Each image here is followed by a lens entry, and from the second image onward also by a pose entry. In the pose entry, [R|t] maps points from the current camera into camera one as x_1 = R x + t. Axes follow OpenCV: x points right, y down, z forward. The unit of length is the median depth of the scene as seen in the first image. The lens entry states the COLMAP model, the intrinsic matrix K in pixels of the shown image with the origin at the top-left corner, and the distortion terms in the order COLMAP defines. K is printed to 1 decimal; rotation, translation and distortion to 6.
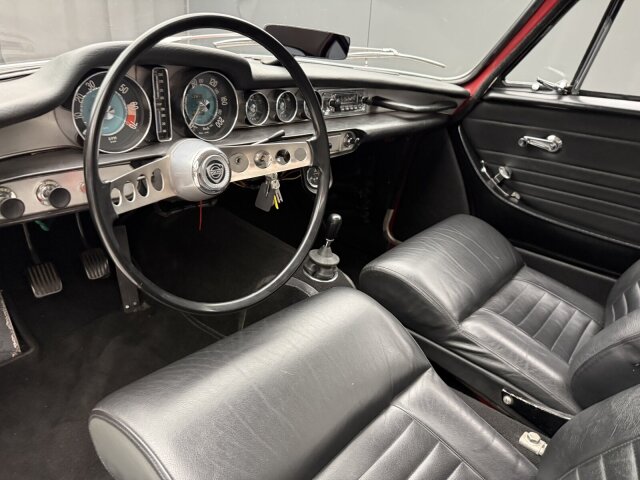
lens RADIAL K [[451.4, 0, 321.6], [0, 451.4, 217.2], [0, 0, 1]] dist [0.000495, 0.001531]
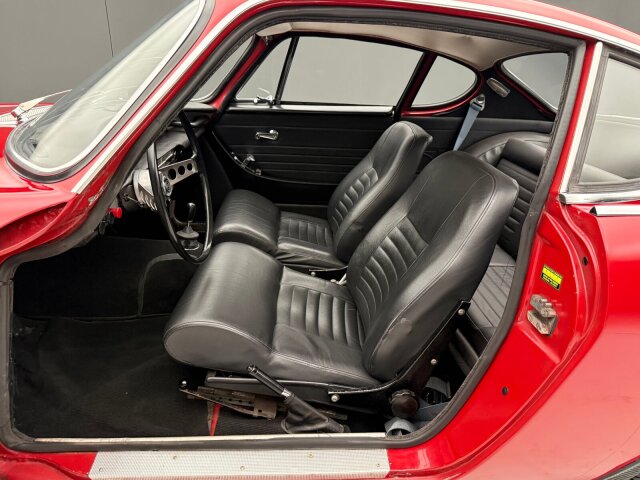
lens RADIAL K [[451.4, 0, 321.6], [0, 451.4, 217.2], [0, 0, 1]] dist [0.000495, 0.001531]
pose [[0.721163, -0.259363, 0.642382, -0.489416], [0.245663, 0.962755, 0.112924, -0.018954], [-0.647745, 0.076373, 0.758019, -0.323443]]
